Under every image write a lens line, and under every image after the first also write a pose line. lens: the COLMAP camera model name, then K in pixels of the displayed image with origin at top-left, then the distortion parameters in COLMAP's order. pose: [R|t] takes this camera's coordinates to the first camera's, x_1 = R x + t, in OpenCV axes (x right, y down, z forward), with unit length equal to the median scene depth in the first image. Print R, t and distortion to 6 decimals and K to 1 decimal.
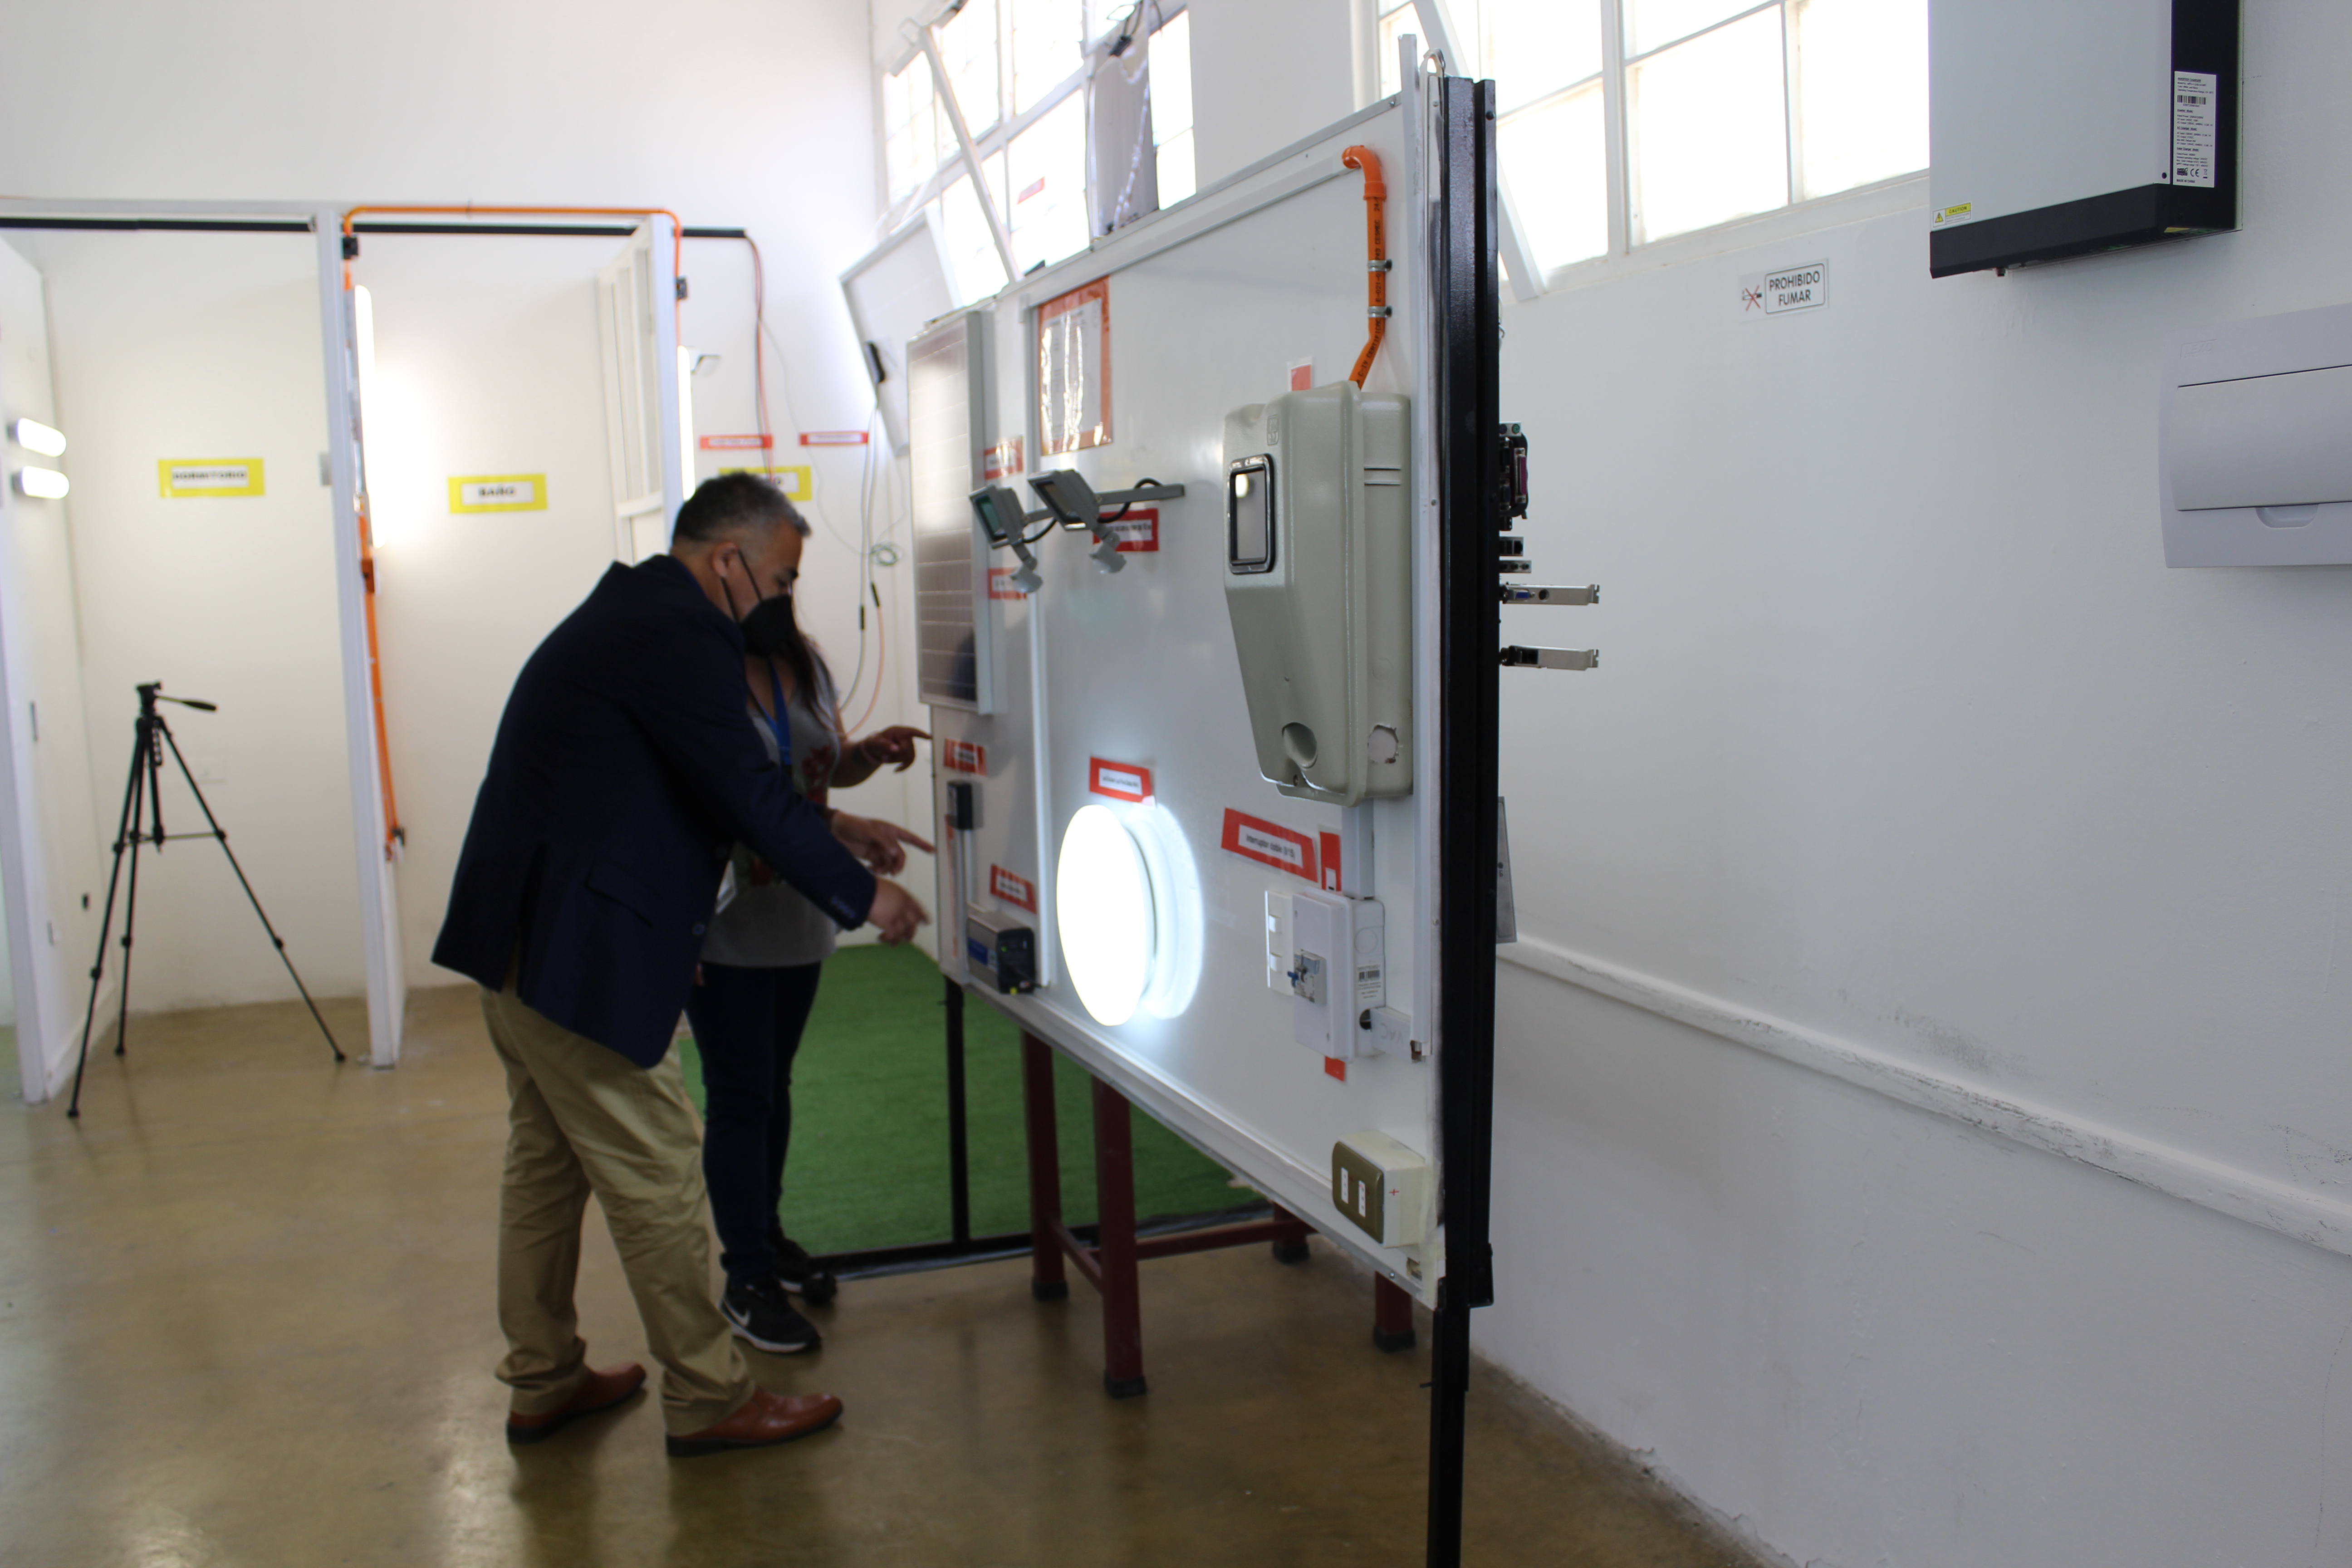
lens RADIAL K [[2103.4, 0, 1176.0], [0, 2103.4, 784.0], [0, 0, 1]] dist [-0.164026, 0.178389]
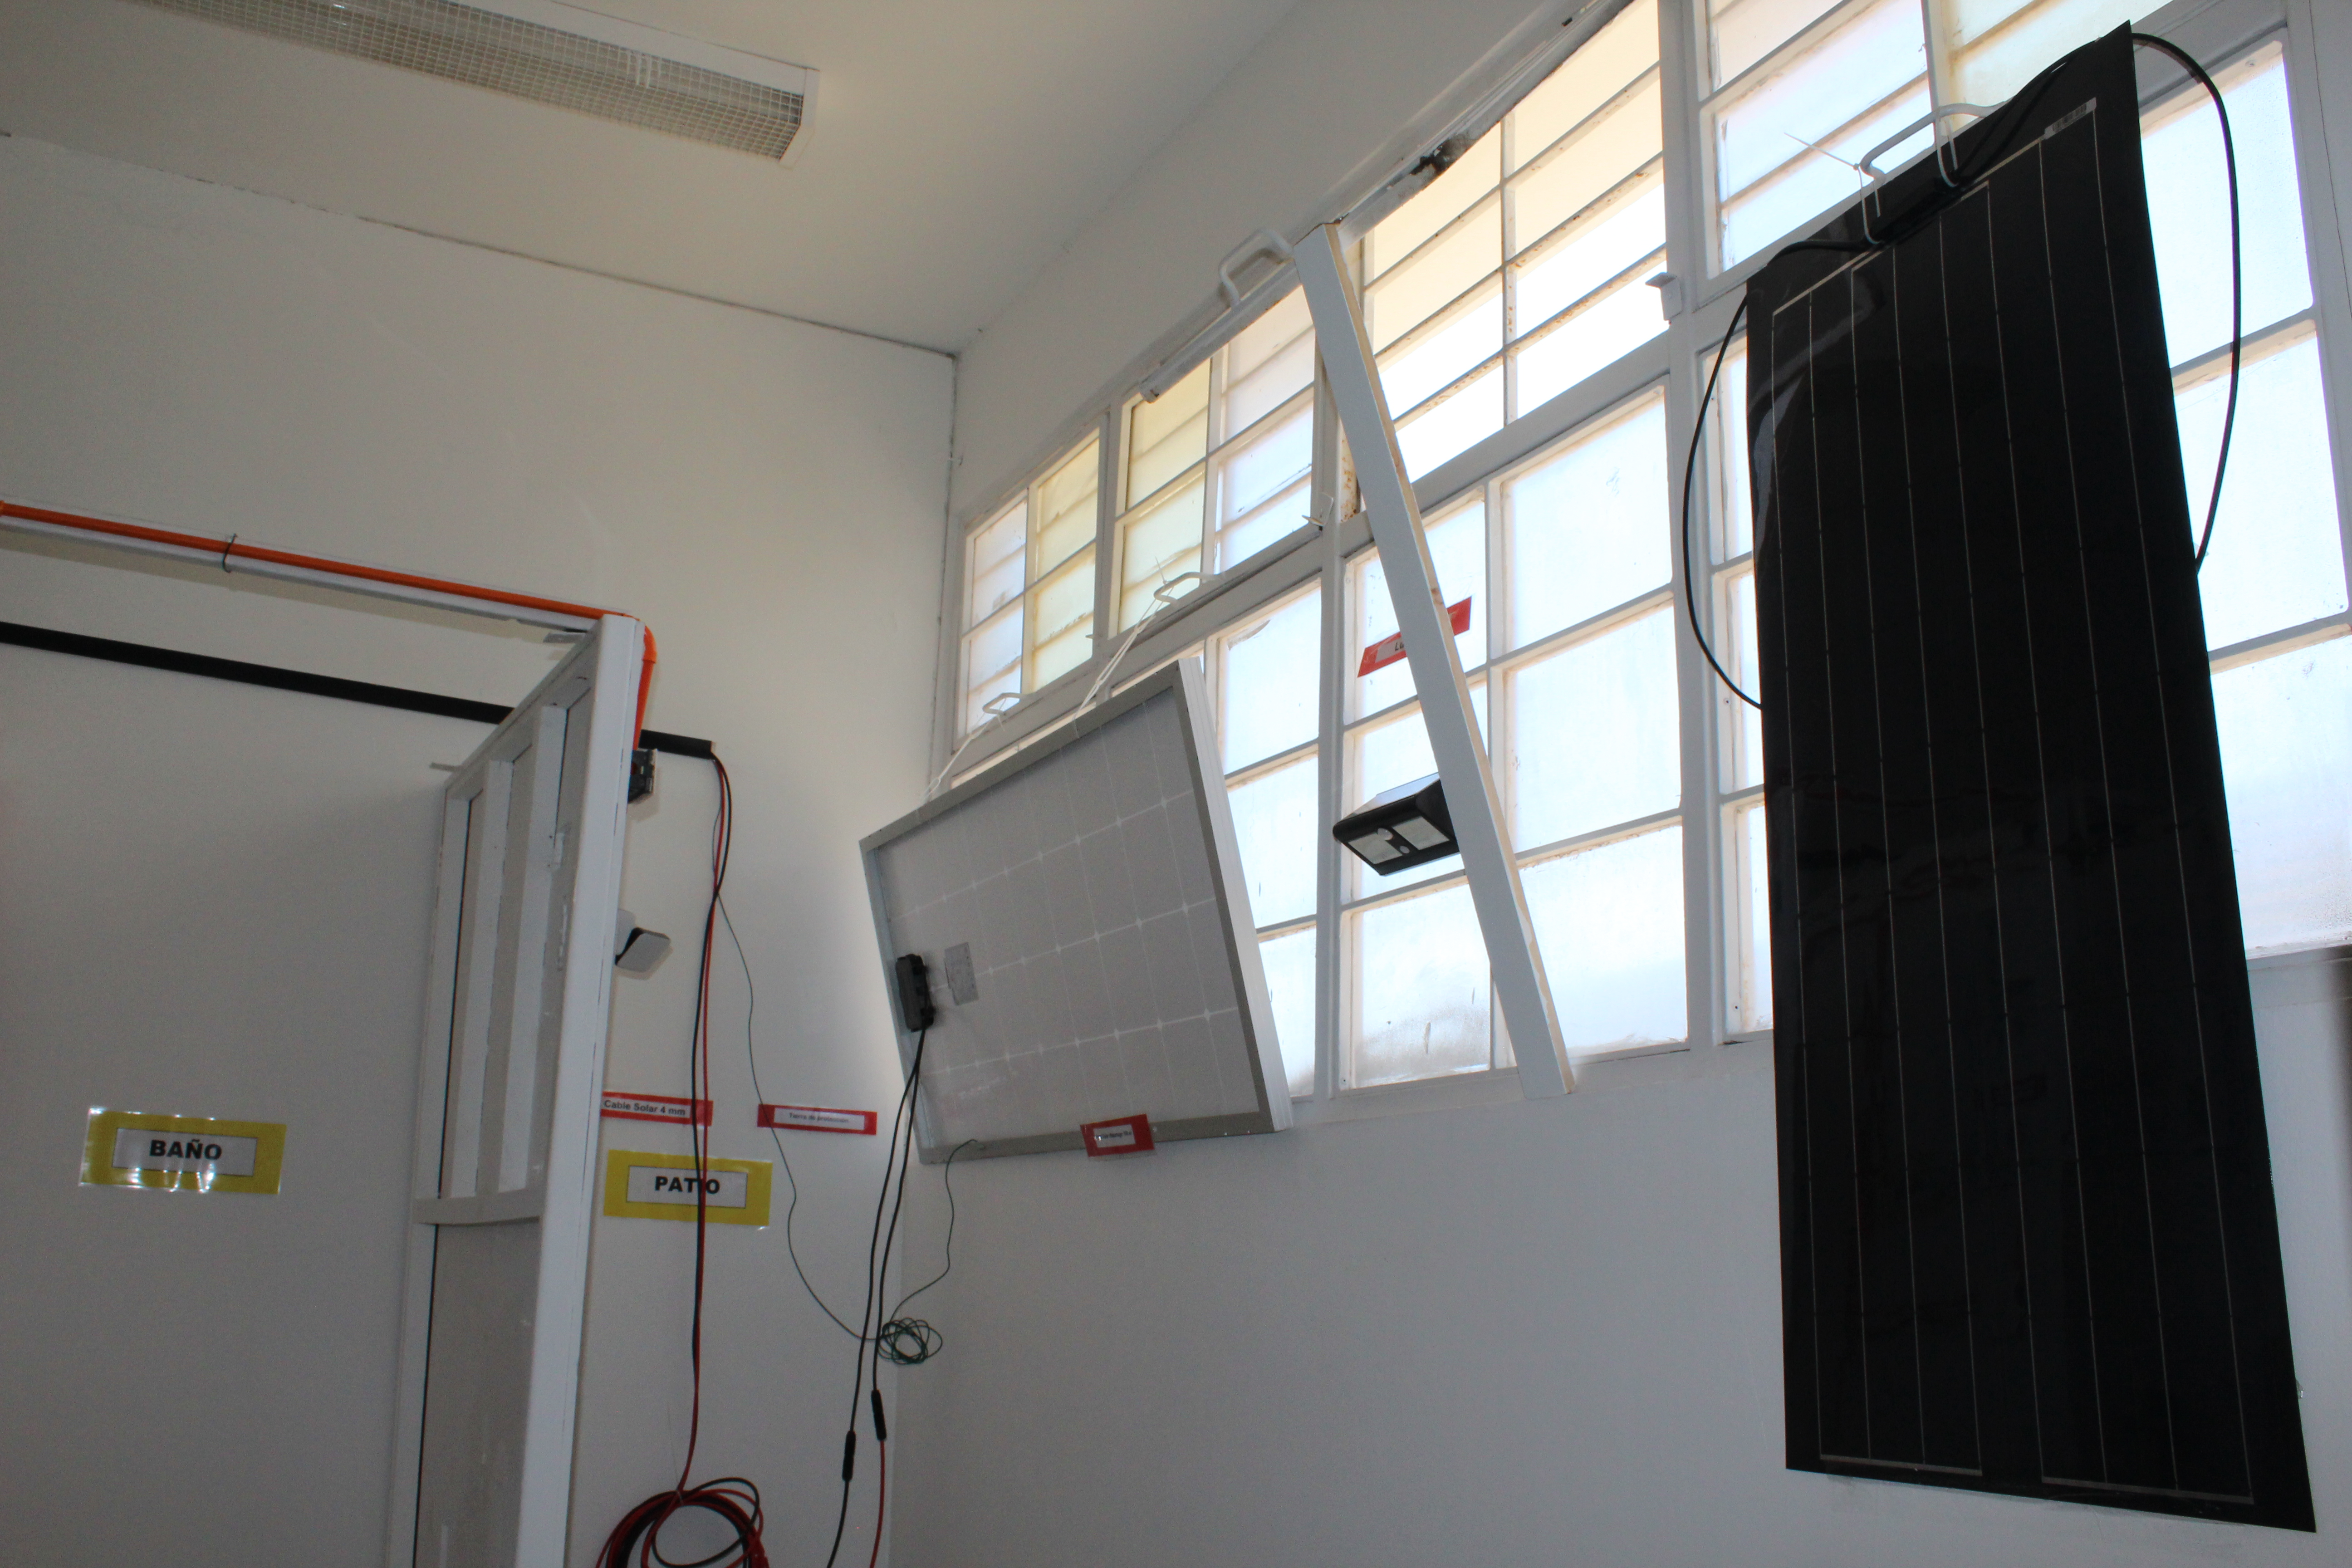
lens RADIAL K [[2103.4, 0, 1176.0], [0, 2103.4, 784.0], [0, 0, 1]] dist [-0.164026, 0.178389]
pose [[0.989732, 0.100338, 0.101796, -0.138064], [-0.059915, 0.937836, -0.341869, -0.065164], [-0.129770, 0.332260, 0.934218, 0.441341]]
